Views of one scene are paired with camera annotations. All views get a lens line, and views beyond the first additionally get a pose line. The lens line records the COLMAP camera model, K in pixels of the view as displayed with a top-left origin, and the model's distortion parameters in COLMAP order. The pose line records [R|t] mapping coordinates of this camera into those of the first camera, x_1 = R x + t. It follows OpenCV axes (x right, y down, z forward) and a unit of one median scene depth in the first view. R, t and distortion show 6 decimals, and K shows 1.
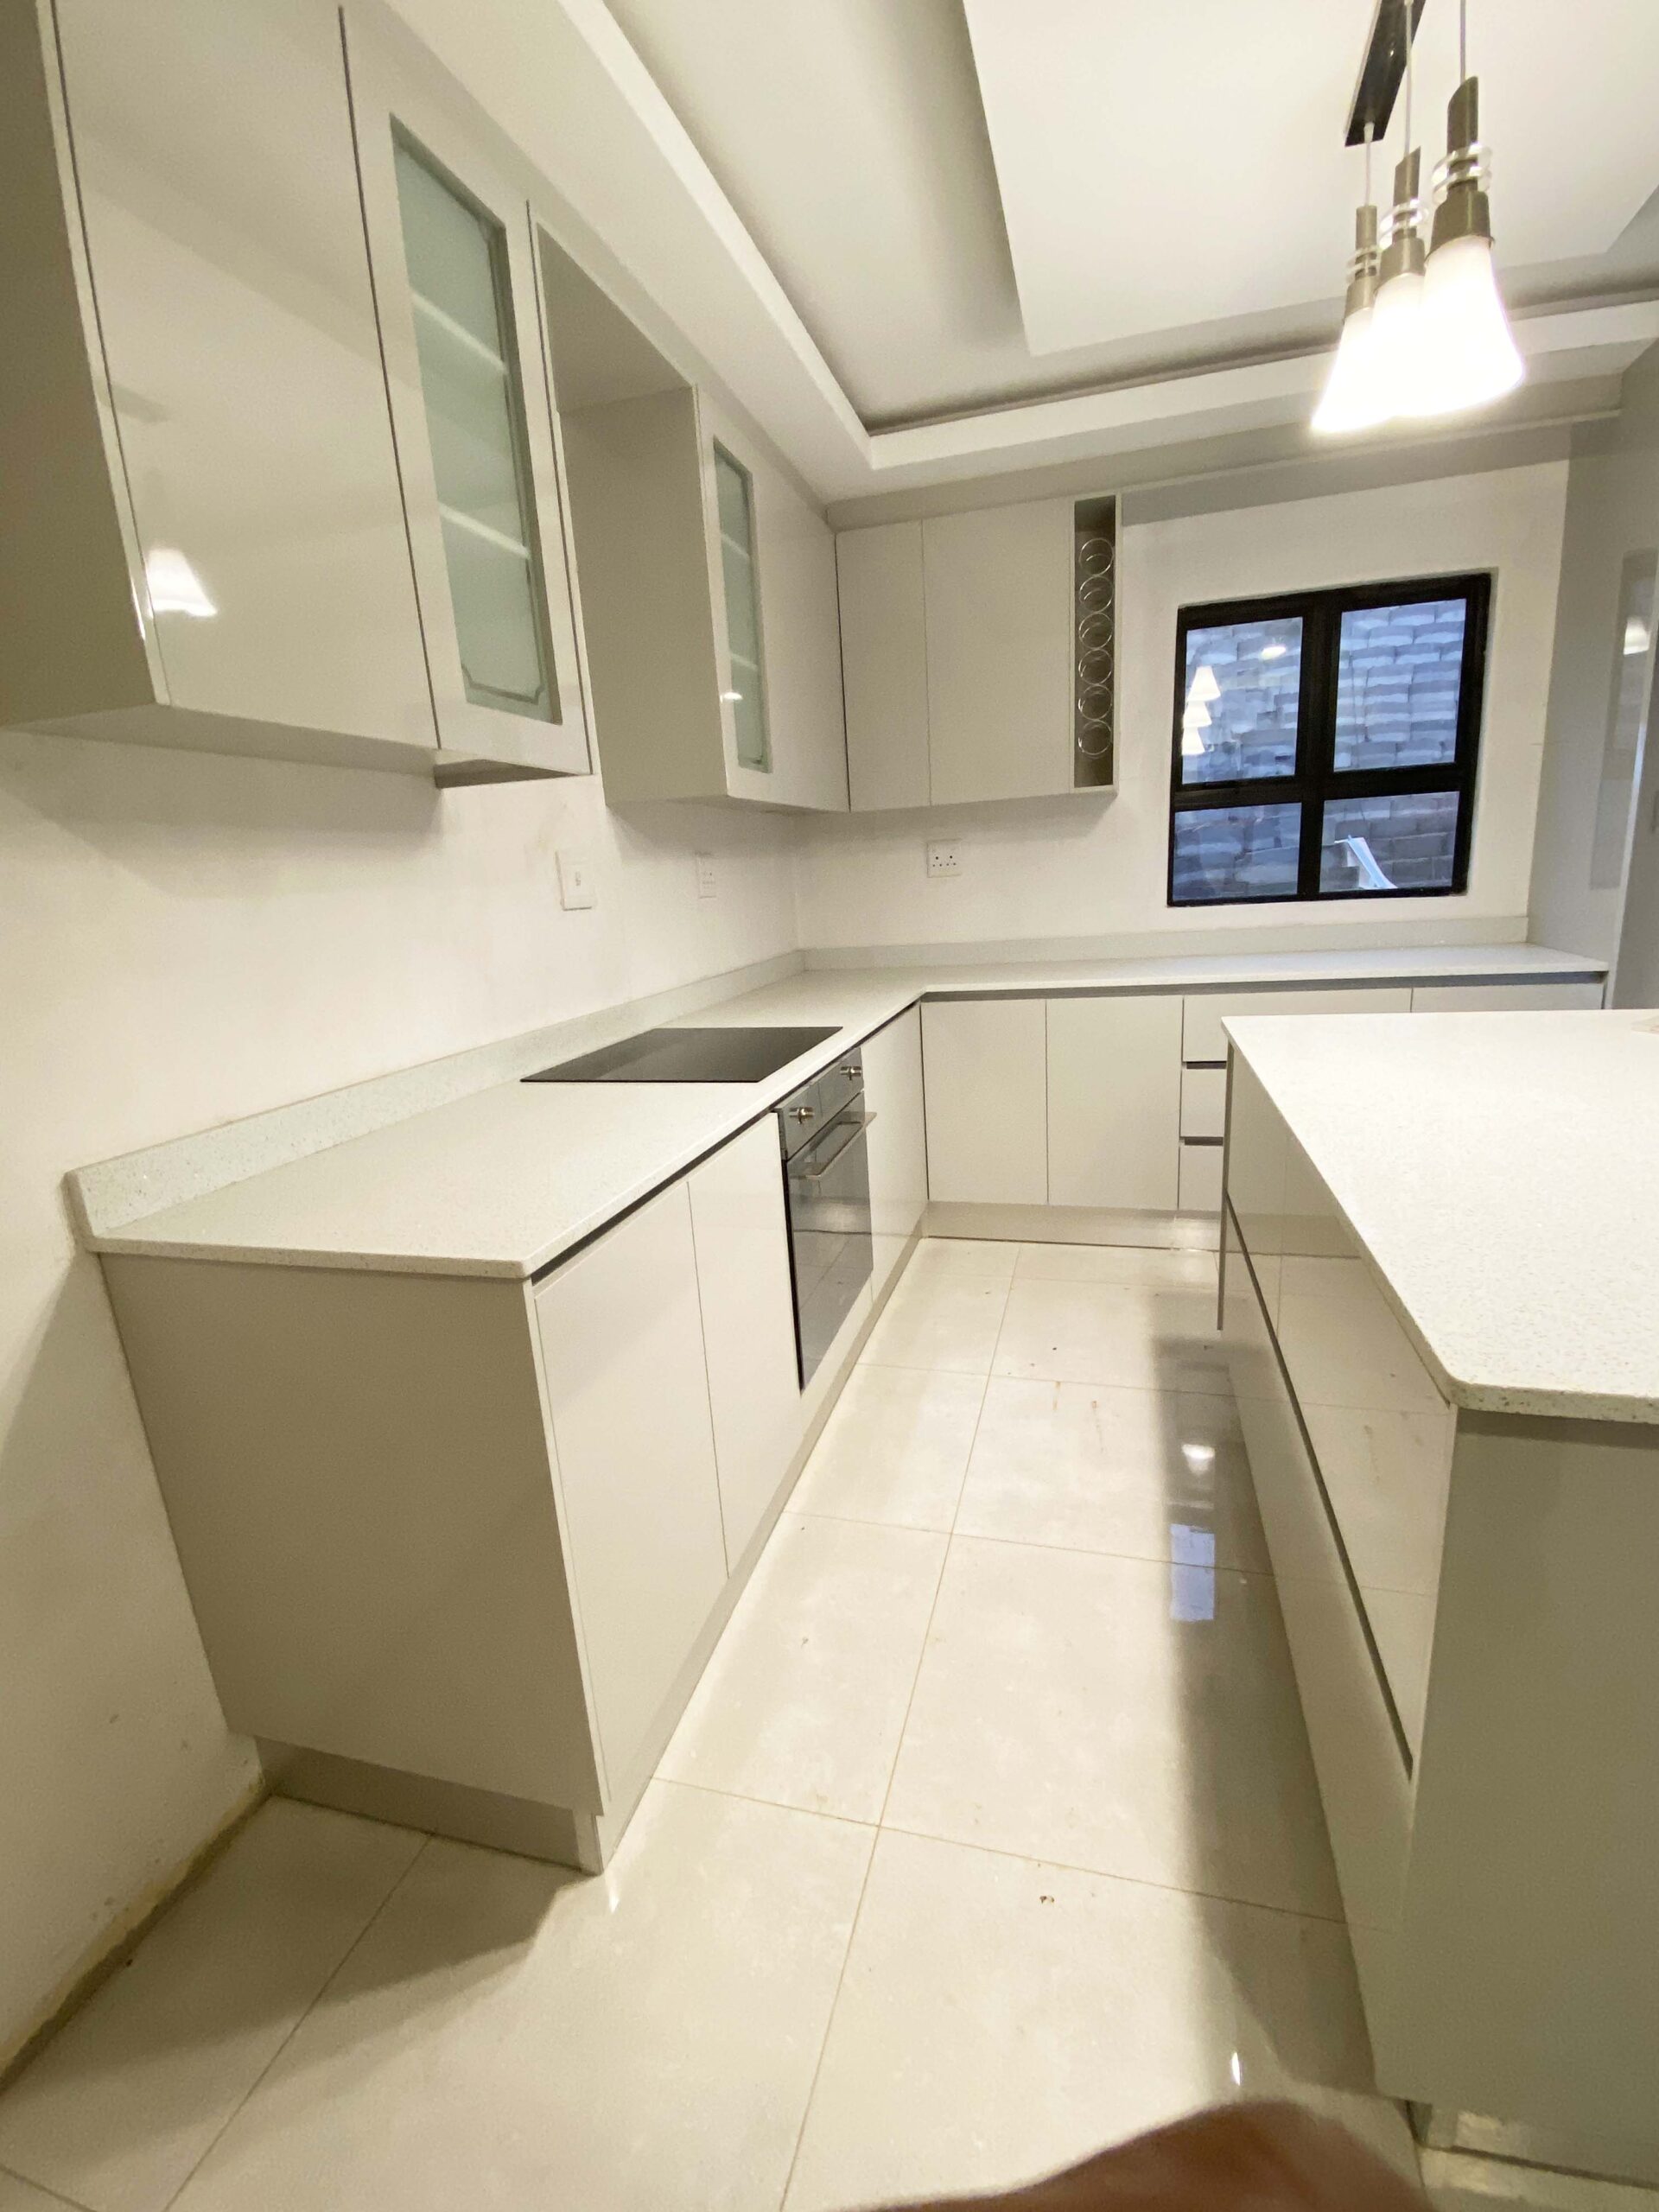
lens RADIAL K [[959.9, 0, 829.9], [0, 959.9, 1114.7], [0, 0, 1]] dist [0.034060, -0.026695]
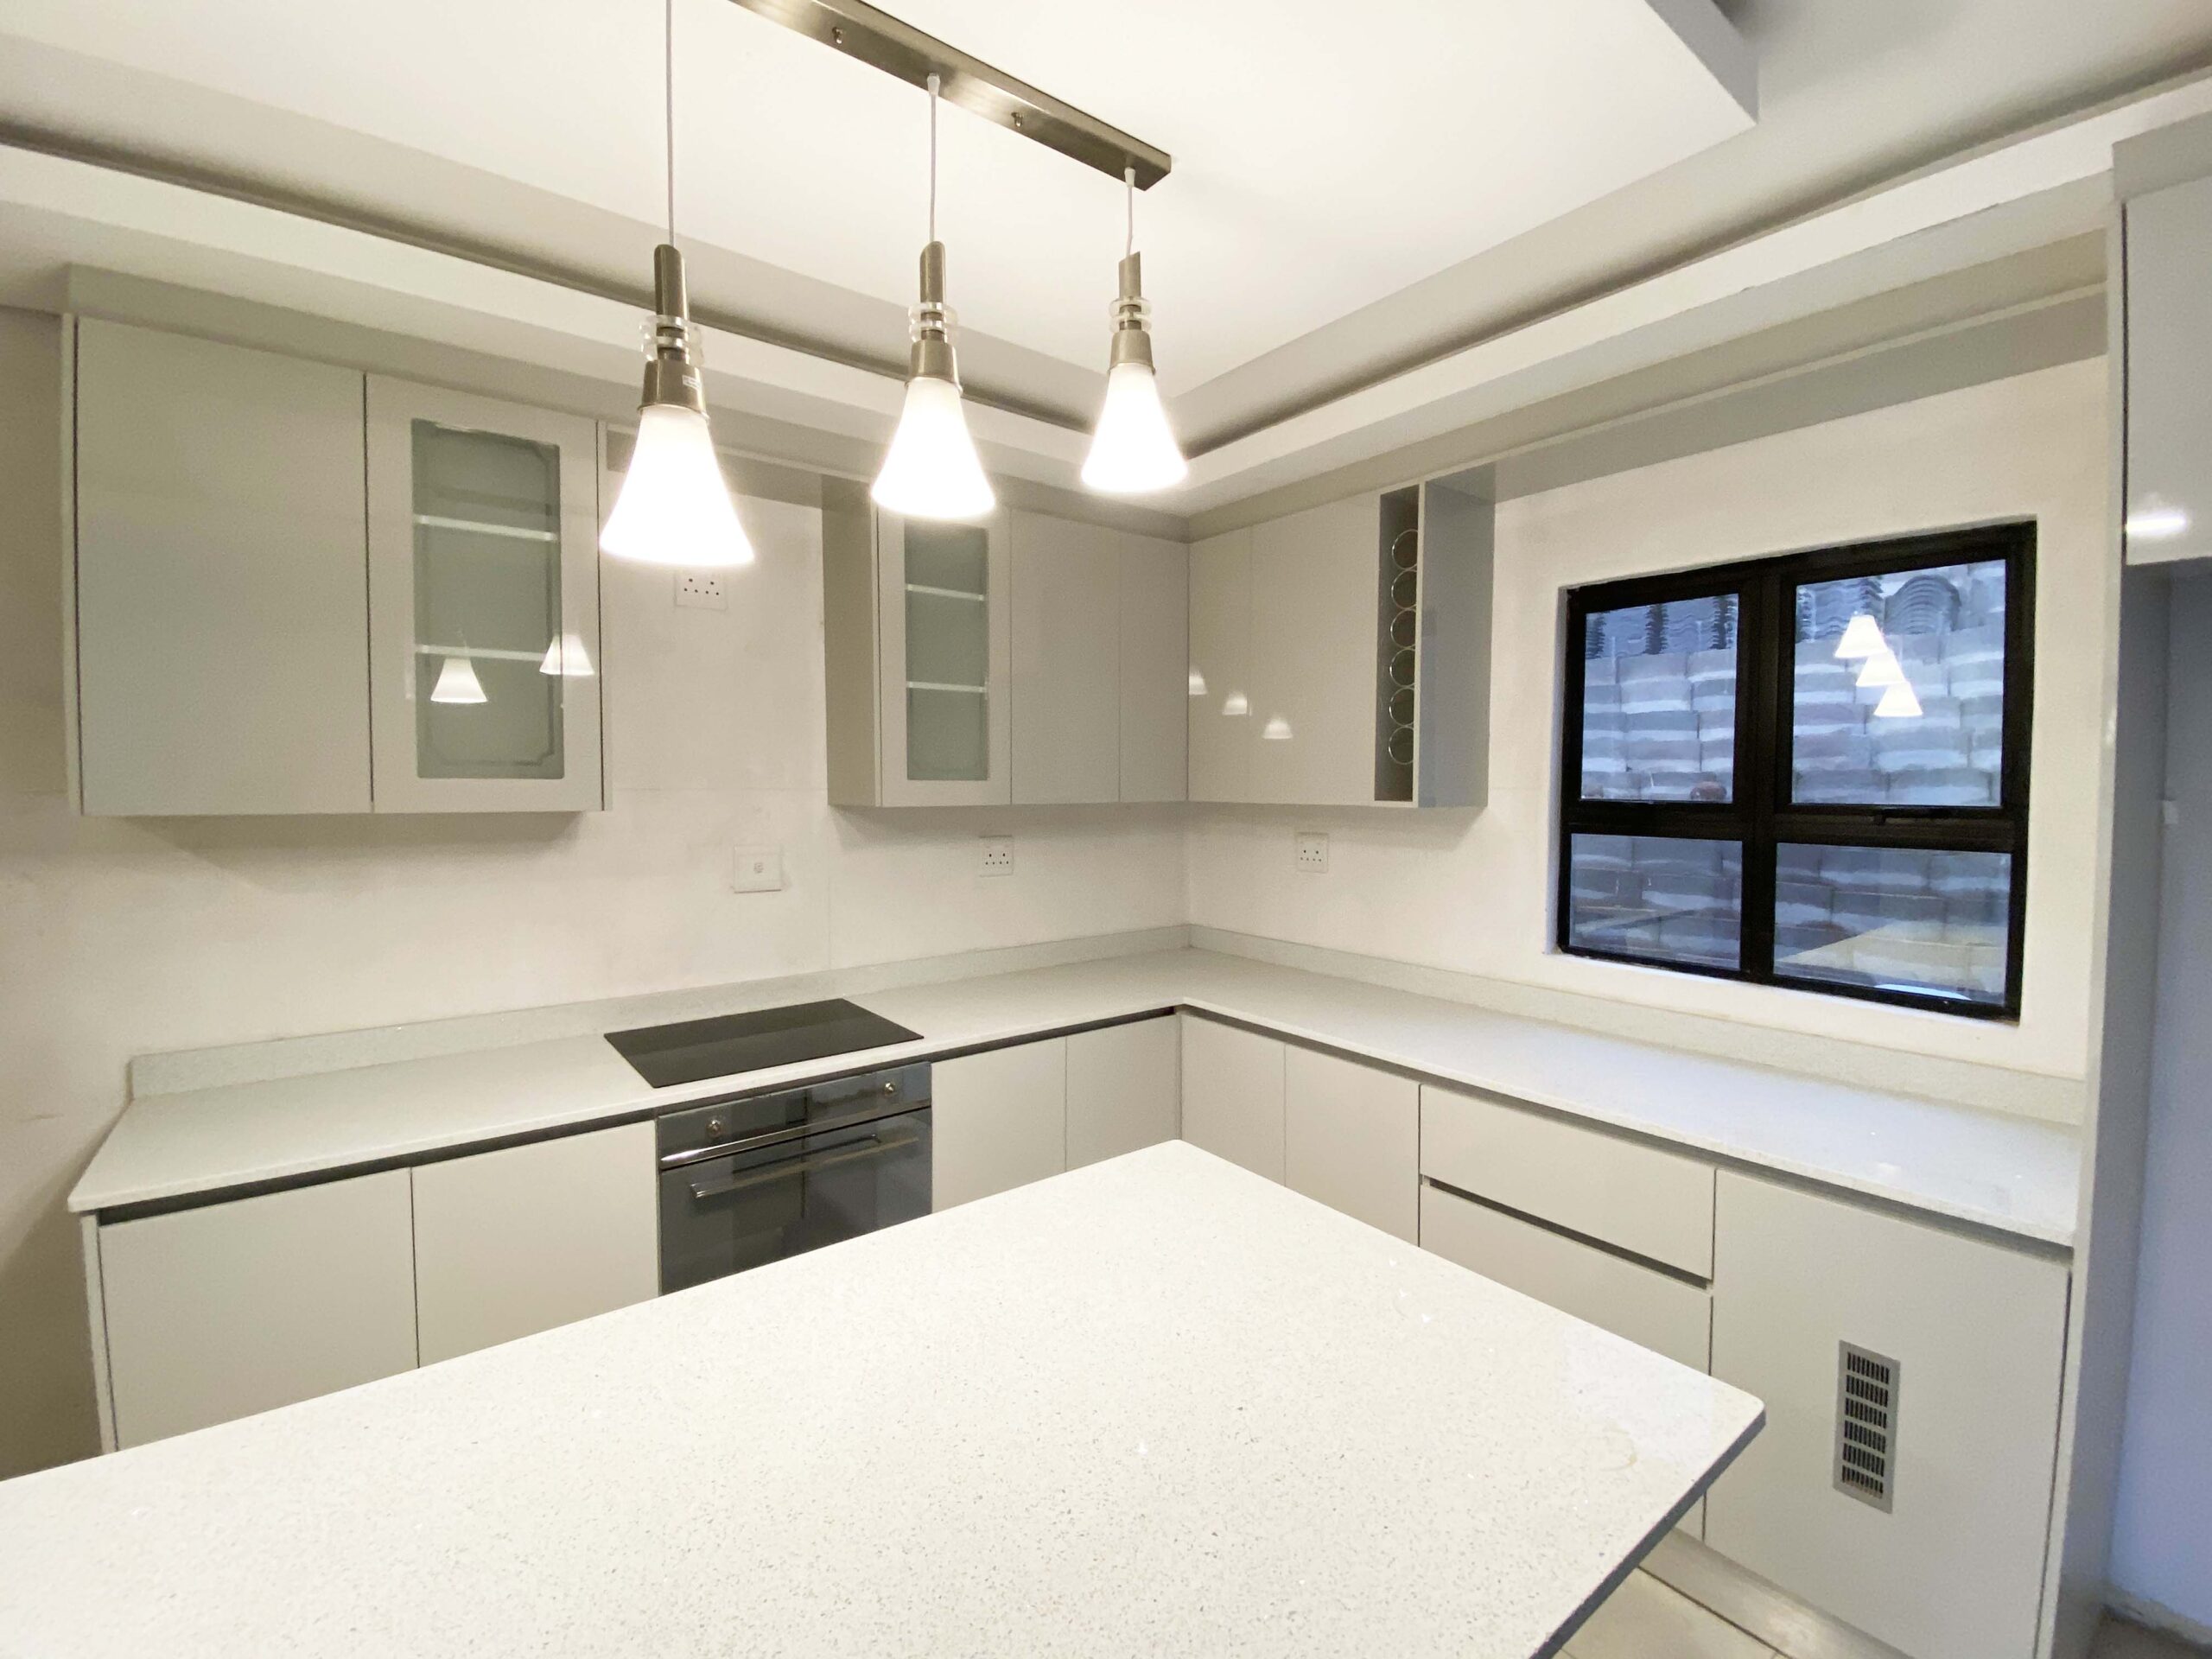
lens RADIAL K [[959.9, 0, 1109.7], [0, 959.9, 821.0], [0, 0, 1]] dist [0.034060, -0.026695]
pose [[0.803309, 0.091103, -0.588553, 0.684976], [-0.196233, 0.973535, -0.117141, -0.215423], [0.562305, 0.209594, 0.799927, 0.246266]]
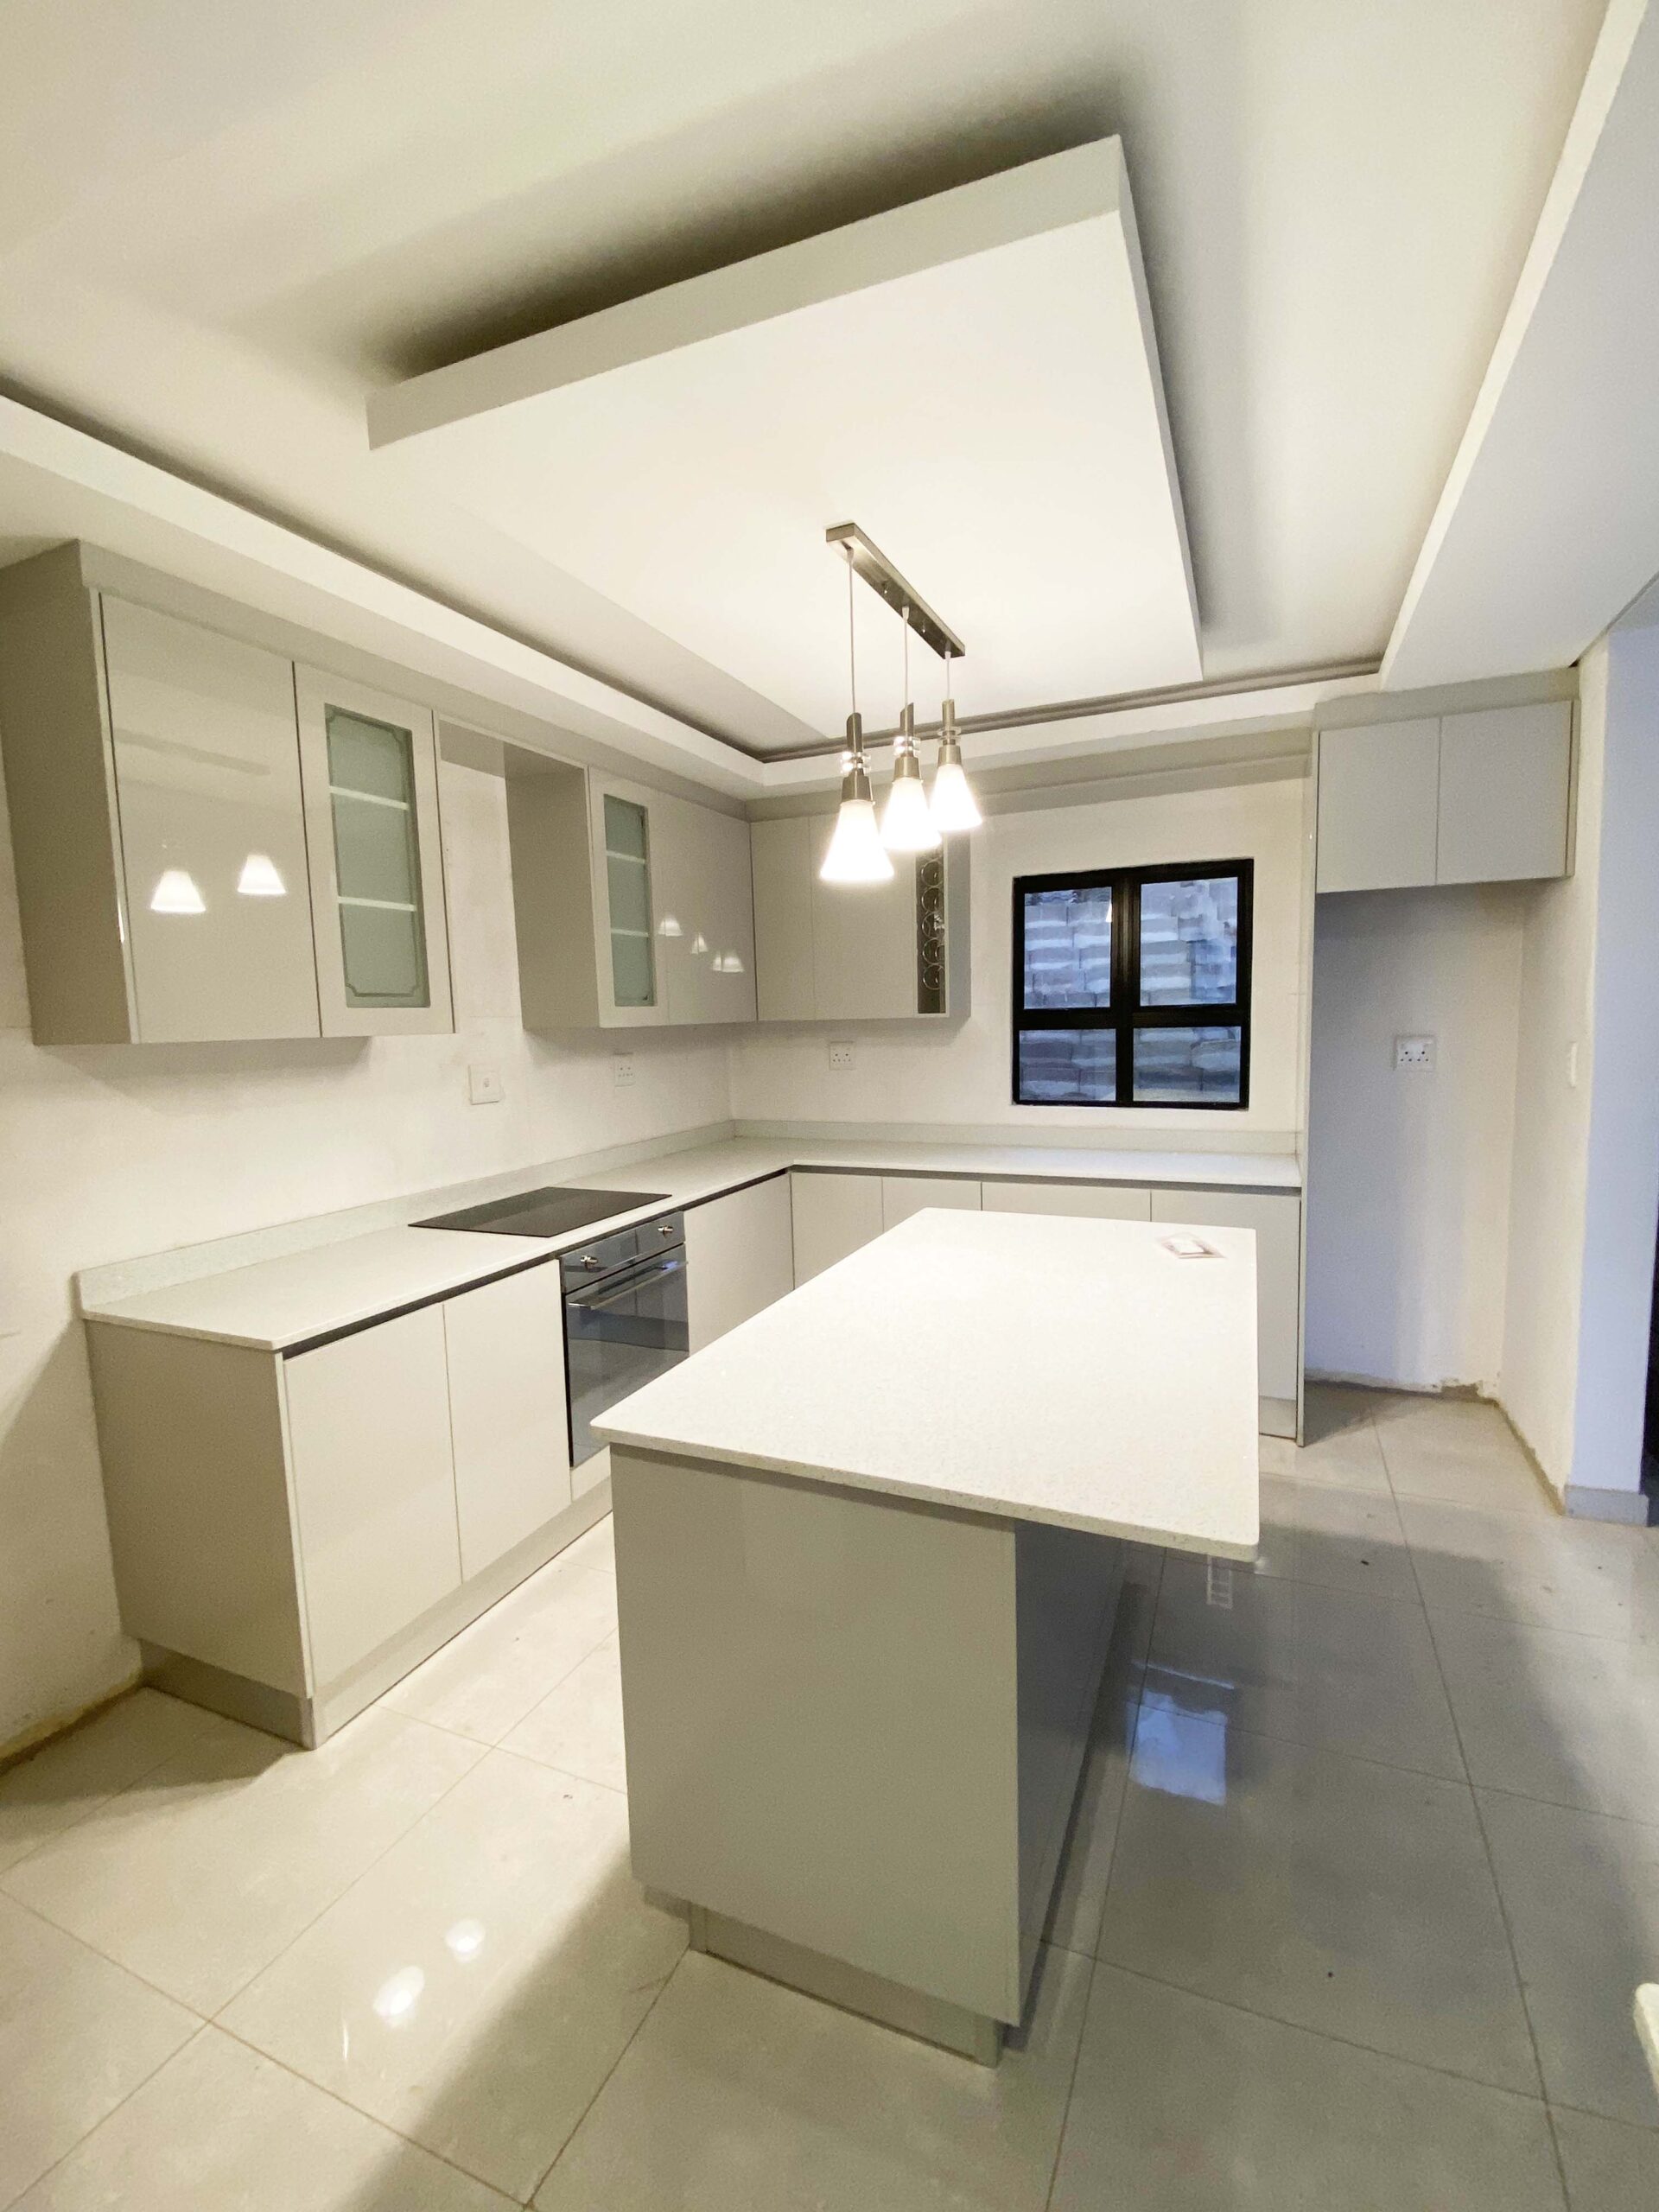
lens RADIAL K [[959.9, 0, 829.9], [0, 959.9, 1114.7], [0, 0, 1]] dist [0.034060, -0.026695]
pose [[0.989969, 0.051454, -0.131580, 0.378508], [-0.068346, 0.989510, -0.127271, -0.044705], [0.123651, 0.134987, 0.983102, -0.291714]]
